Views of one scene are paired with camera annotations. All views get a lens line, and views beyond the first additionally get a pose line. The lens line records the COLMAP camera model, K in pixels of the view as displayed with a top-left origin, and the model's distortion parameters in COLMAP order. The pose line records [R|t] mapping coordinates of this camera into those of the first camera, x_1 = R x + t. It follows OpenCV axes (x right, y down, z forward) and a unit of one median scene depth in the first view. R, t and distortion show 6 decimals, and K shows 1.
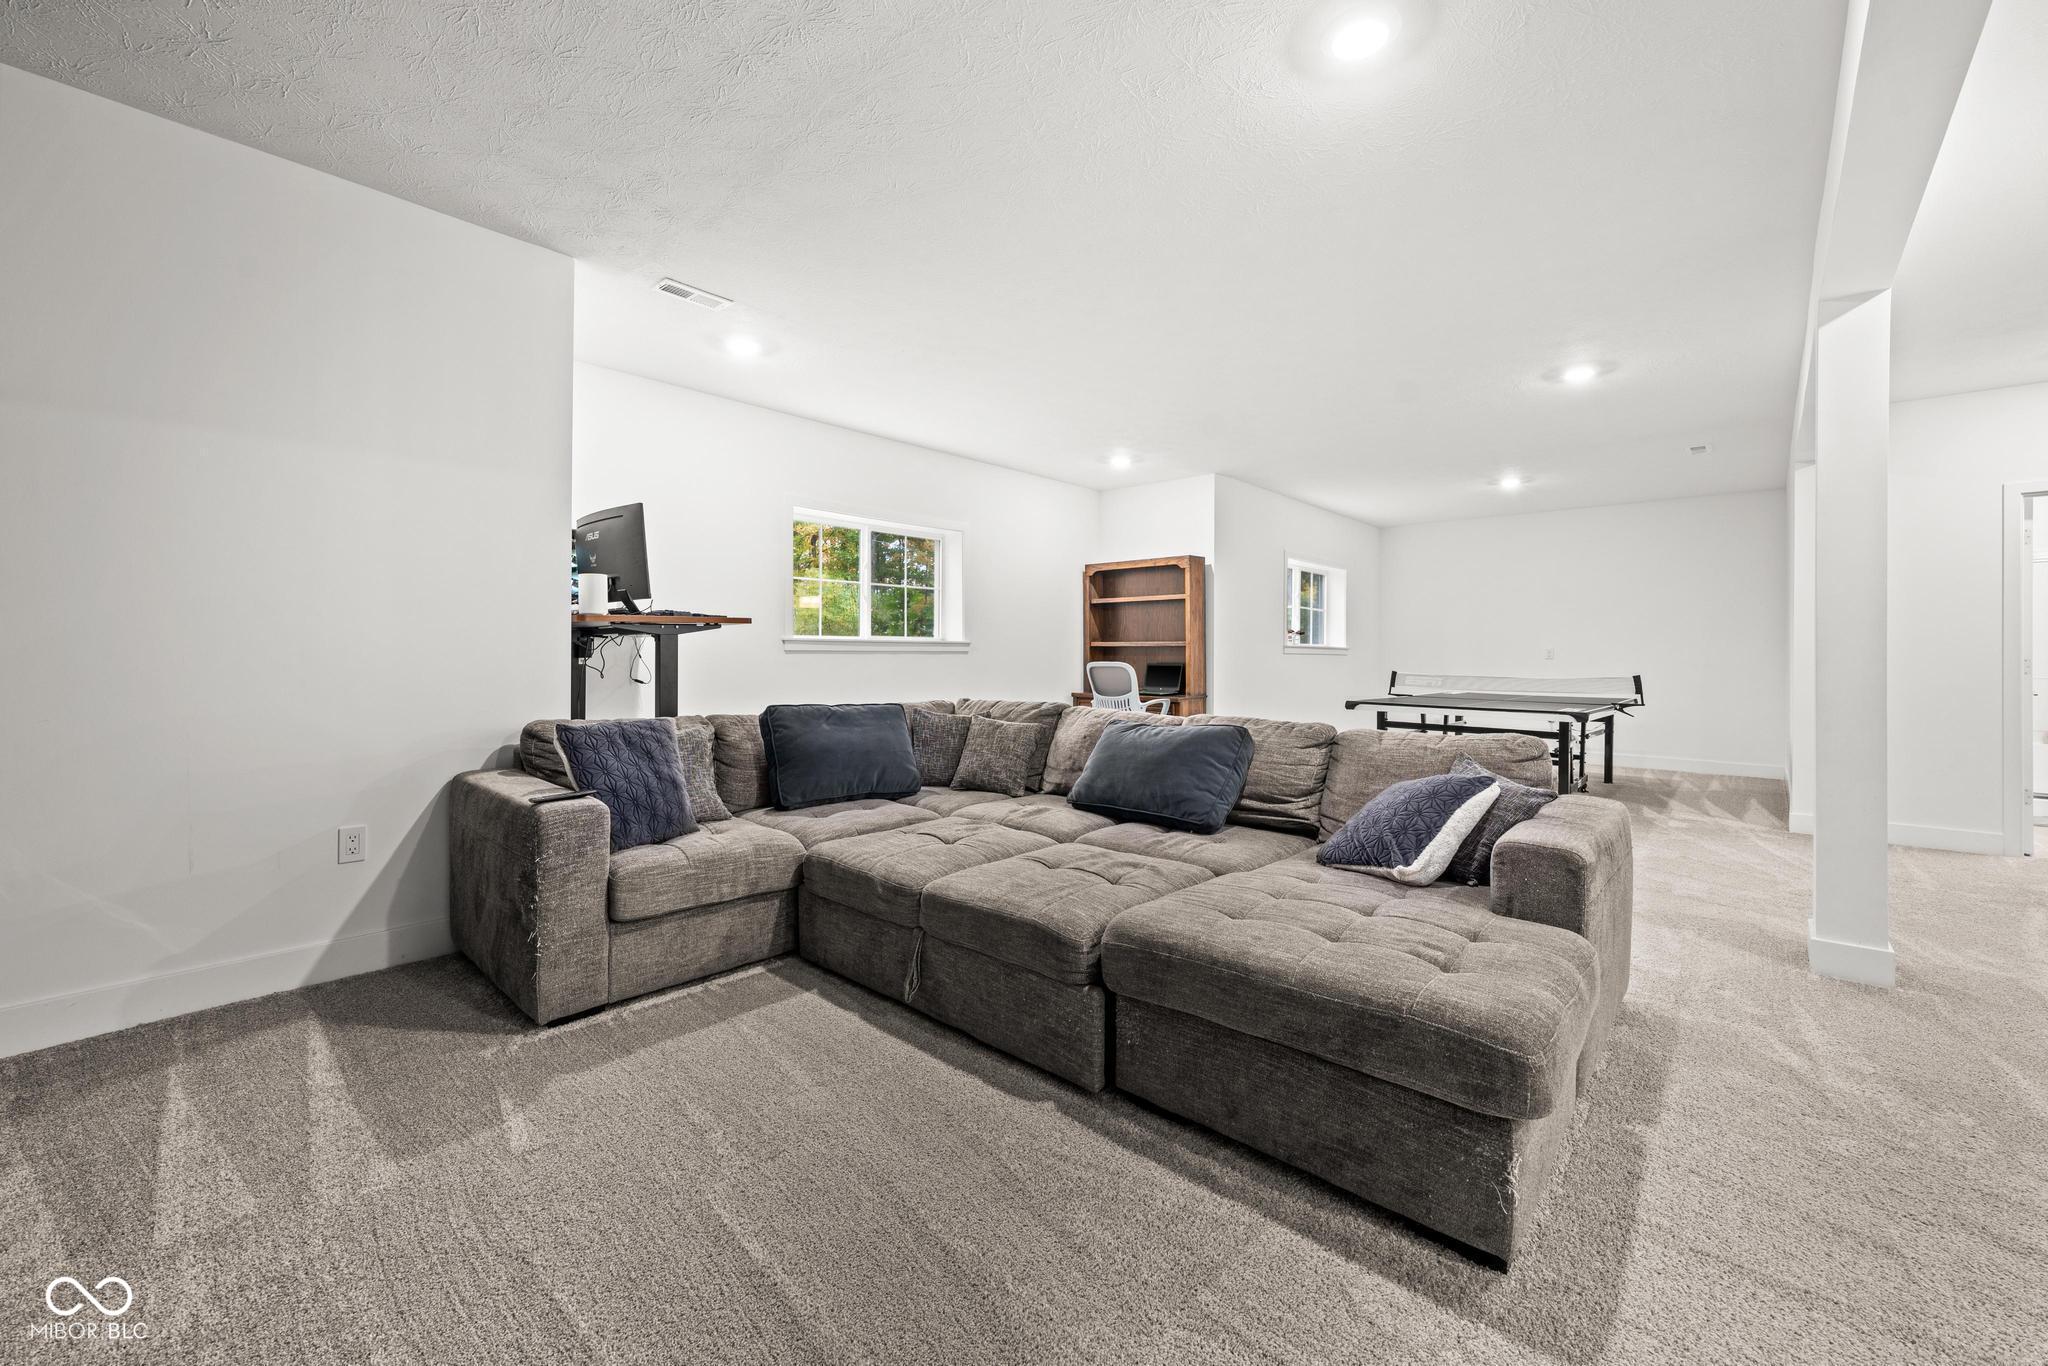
lens RADIAL K [[782.5, 0, 1021.3], [0, 782.5, 666.1], [0, 0, 1]] dist [0.003000, 0.000403]
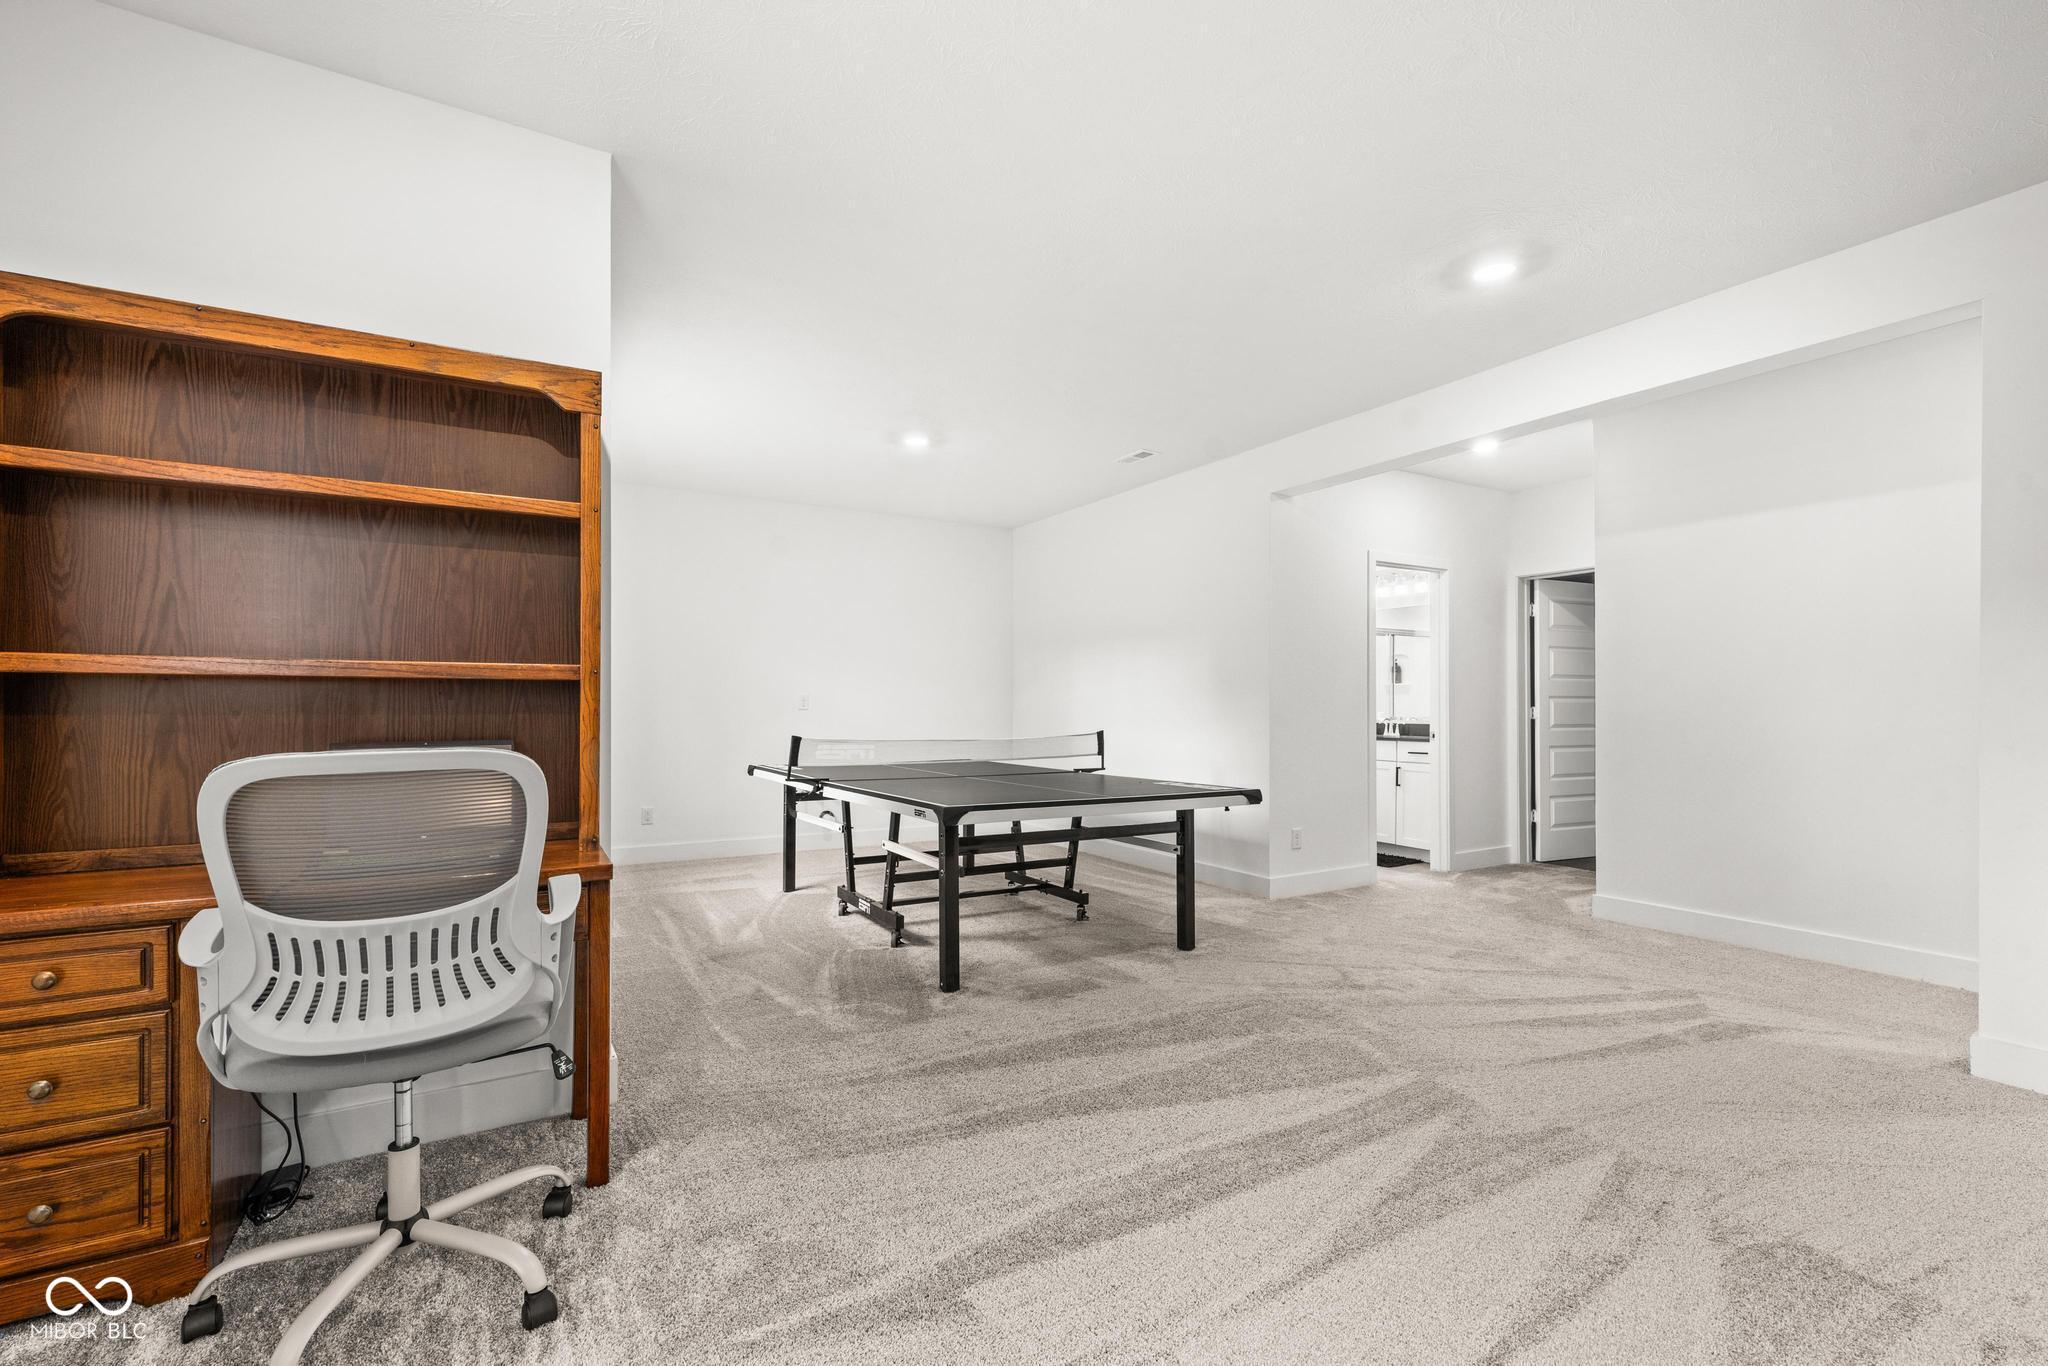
lens RADIAL K [[884.2, 0, 1022.0], [0, 884.2, 689.7], [0, 0, 1]] dist [0.000261, 0.000033]
pose [[0.314106, 0.009363, 0.949342, -0.054497], [0.016422, 0.999748, -0.015293, -0.014712], [-0.949246, 0.020393, 0.313873, 0.743464]]
